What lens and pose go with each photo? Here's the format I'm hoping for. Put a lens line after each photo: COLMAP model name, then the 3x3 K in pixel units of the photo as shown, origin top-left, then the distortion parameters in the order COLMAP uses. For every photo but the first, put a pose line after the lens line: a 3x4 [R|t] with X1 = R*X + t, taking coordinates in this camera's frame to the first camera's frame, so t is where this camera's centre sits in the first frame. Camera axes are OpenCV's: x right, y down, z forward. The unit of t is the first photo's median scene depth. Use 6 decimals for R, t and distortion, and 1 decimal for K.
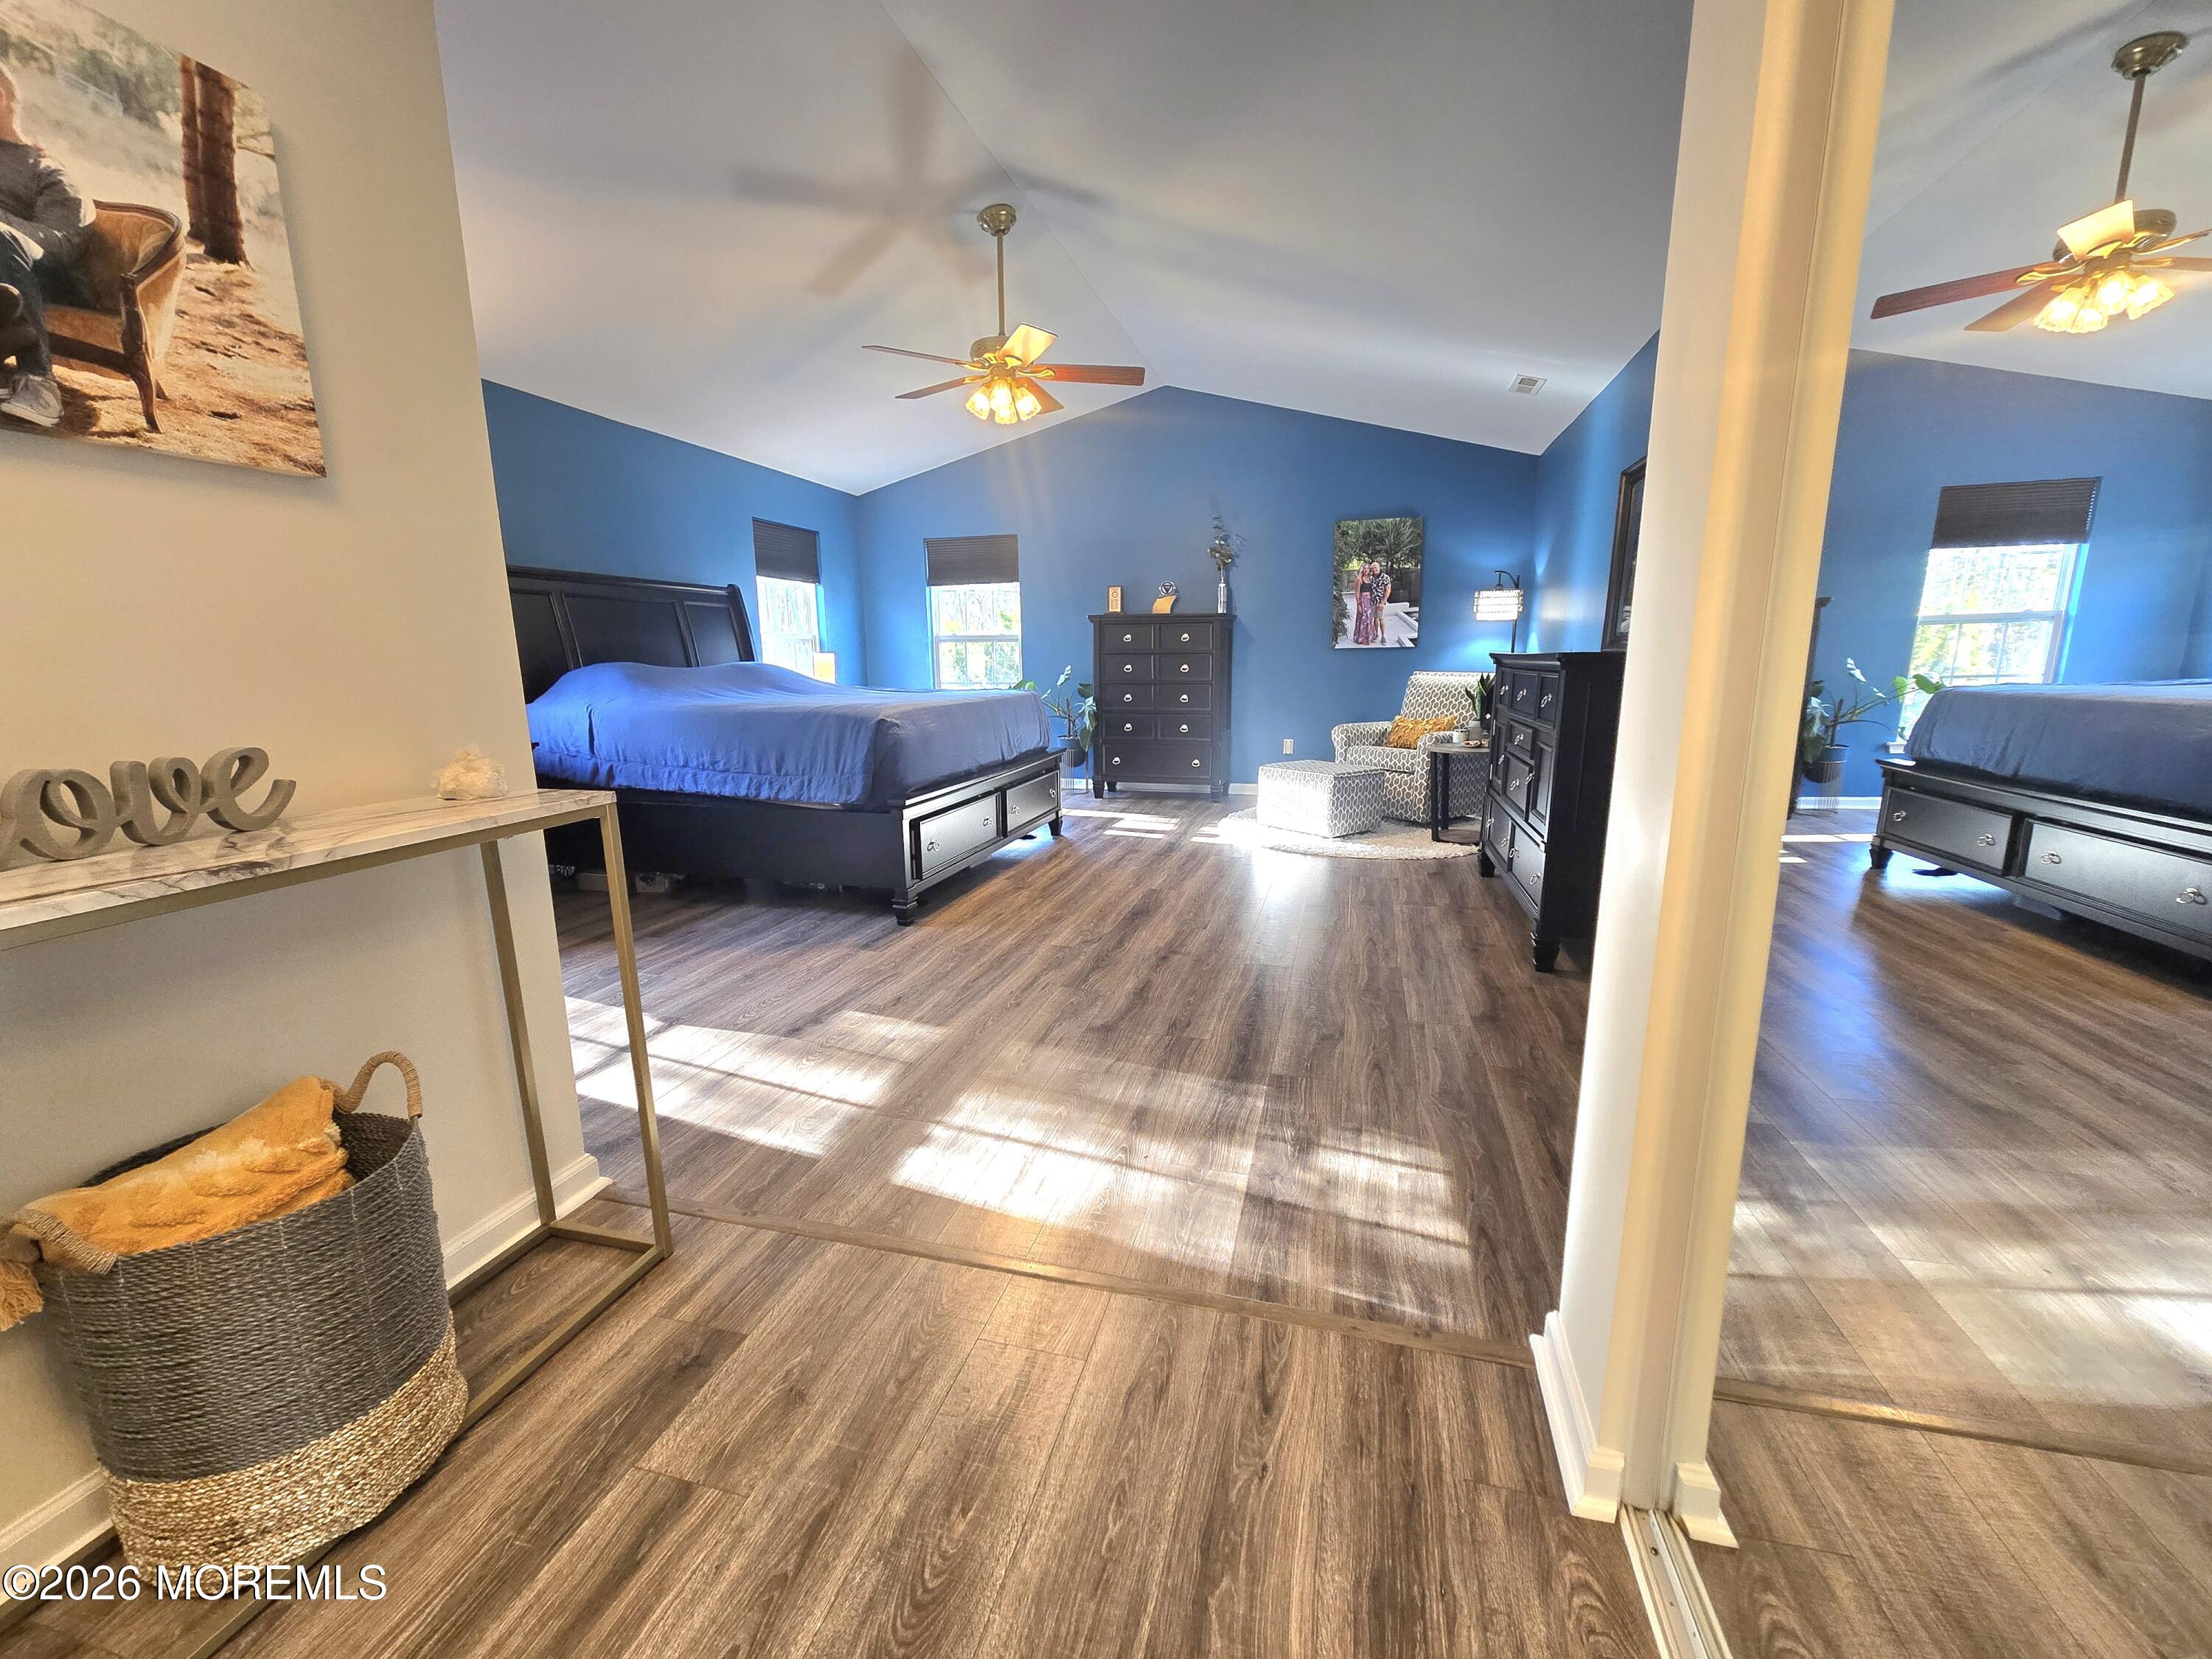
lens RADIAL K [[901.1, 0, 1106.0], [0, 901.1, 829.5], [0, 0, 1]] dist [0.000812, 0.000125]
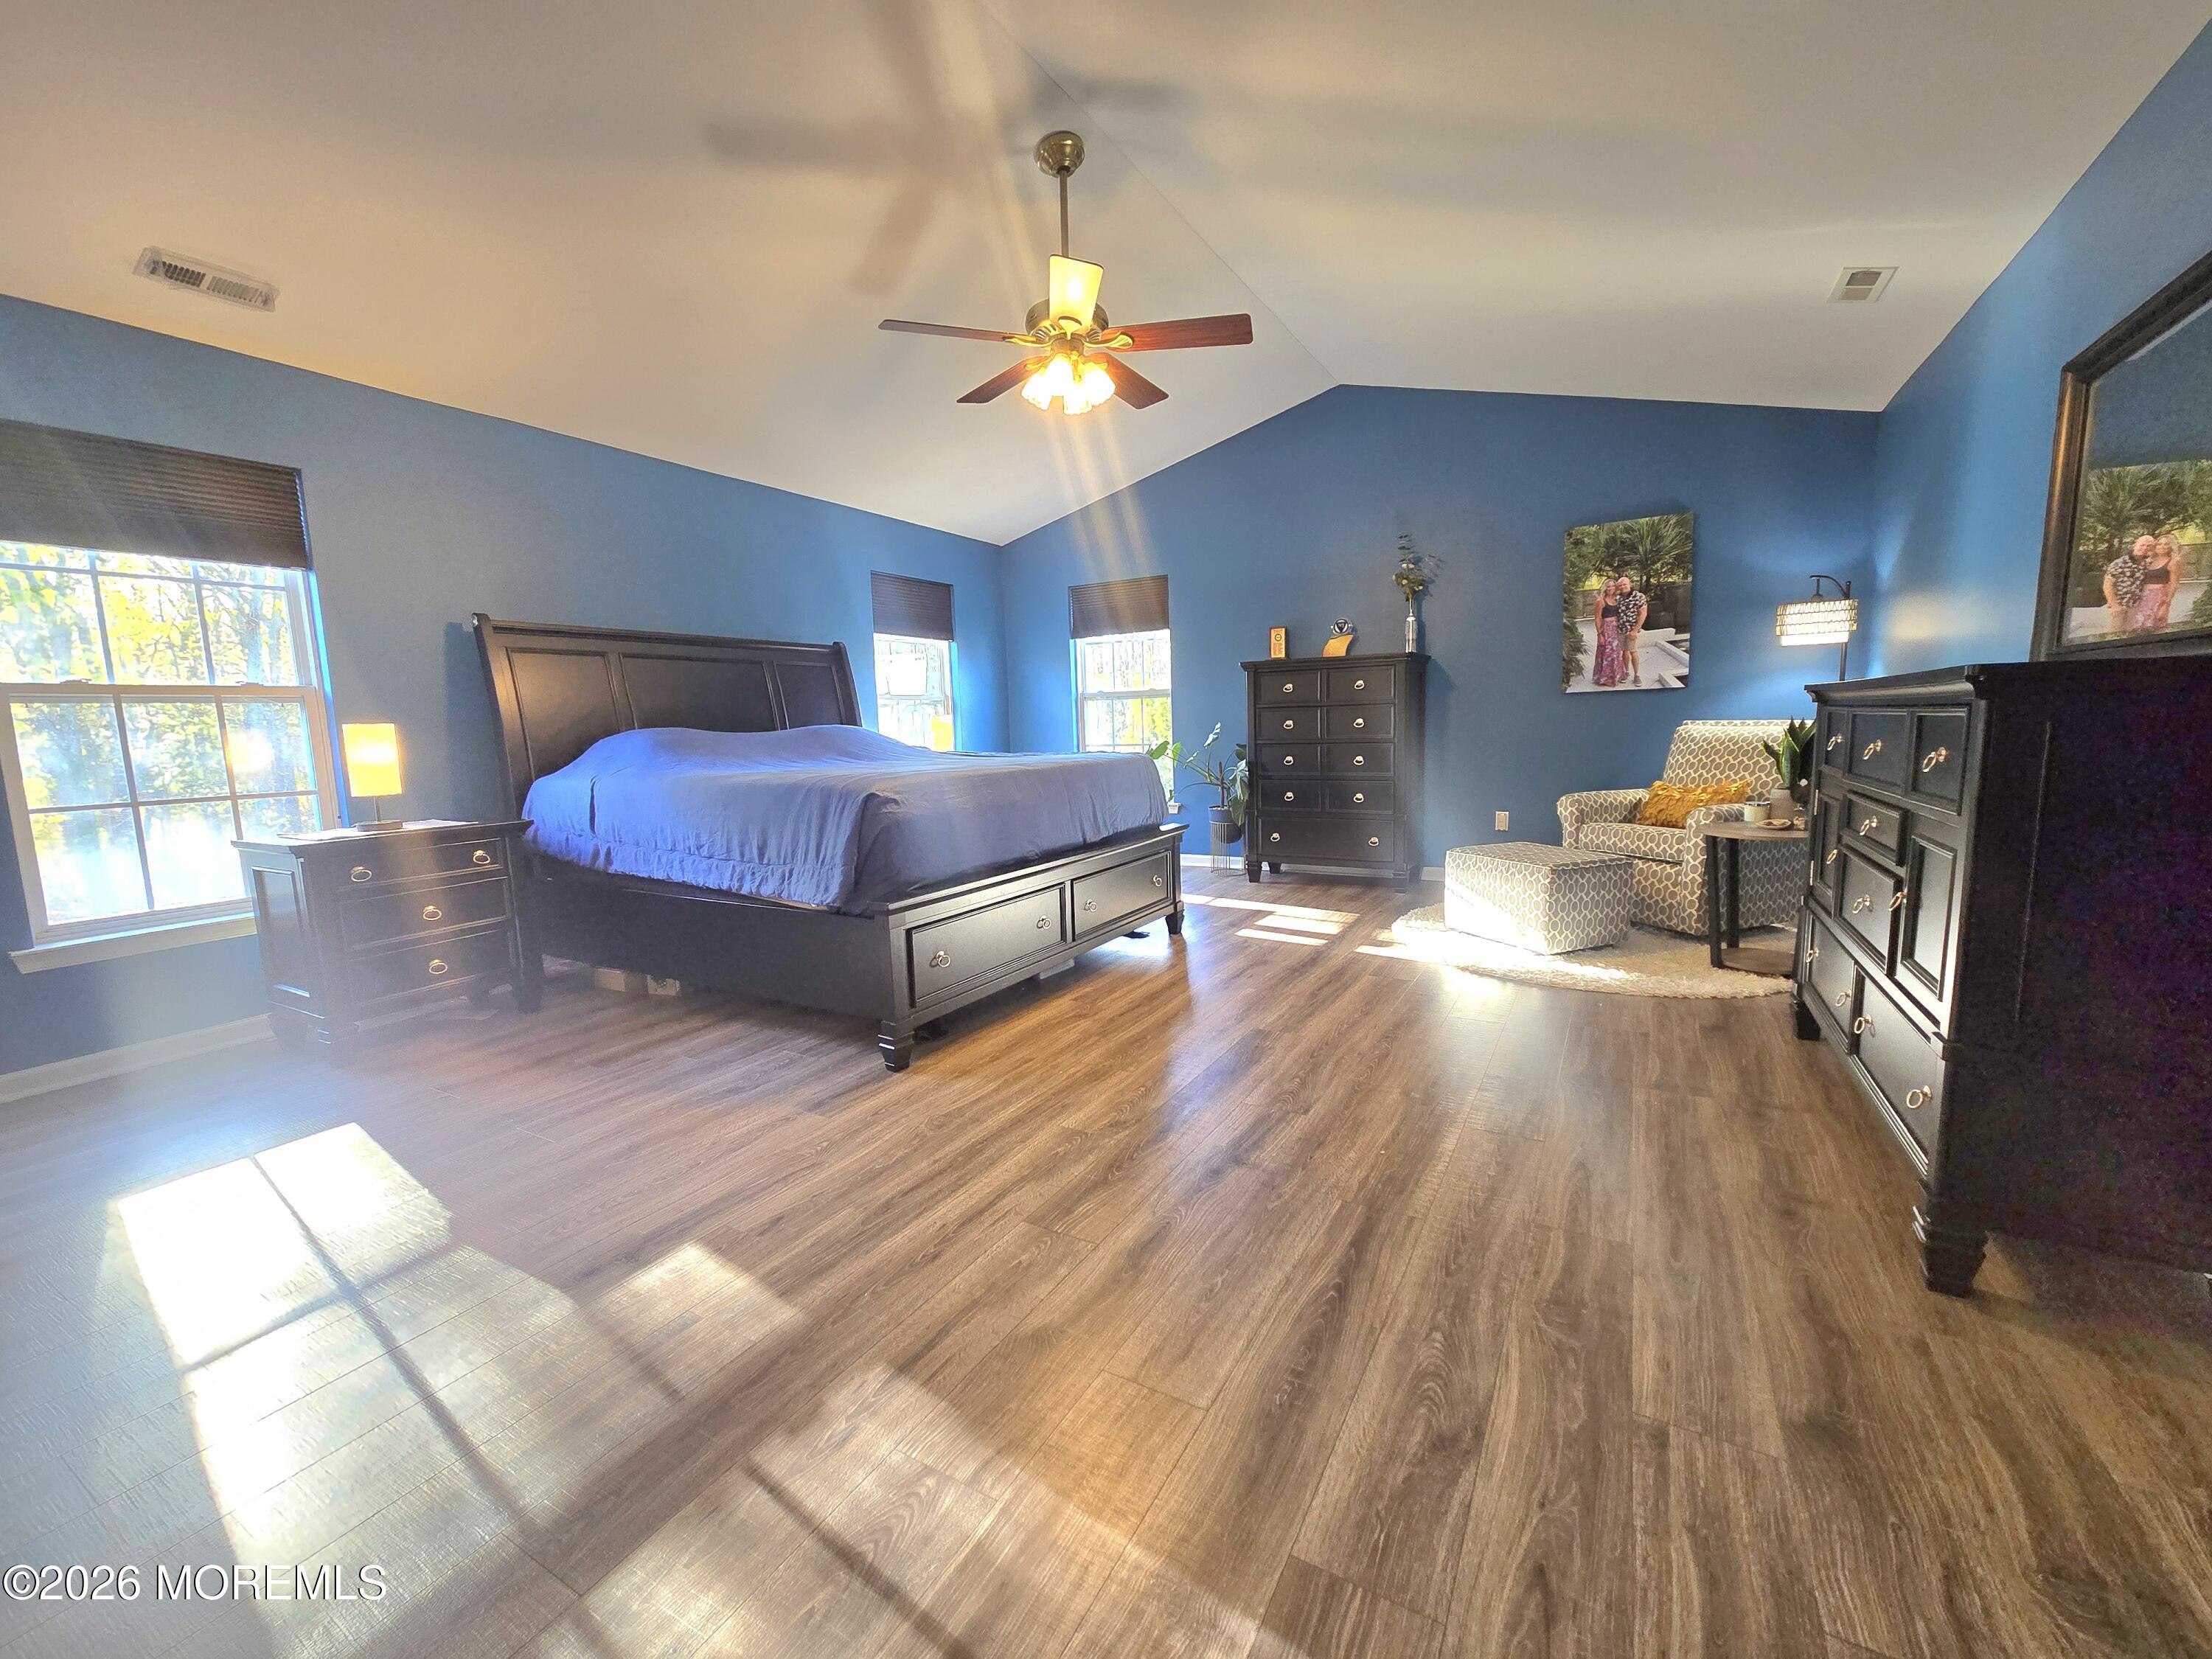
lens RADIAL K [[902.2, 0, 1107.2], [0, 902.2, 833.2], [0, 0, 1]] dist [0.000485, 0.000144]
pose [[0.967473, 0.009490, -0.252797, 0.105223], [-0.025741, 0.997802, -0.061056, -0.038120], [0.251662, 0.065577, 0.965591, 0.253535]]
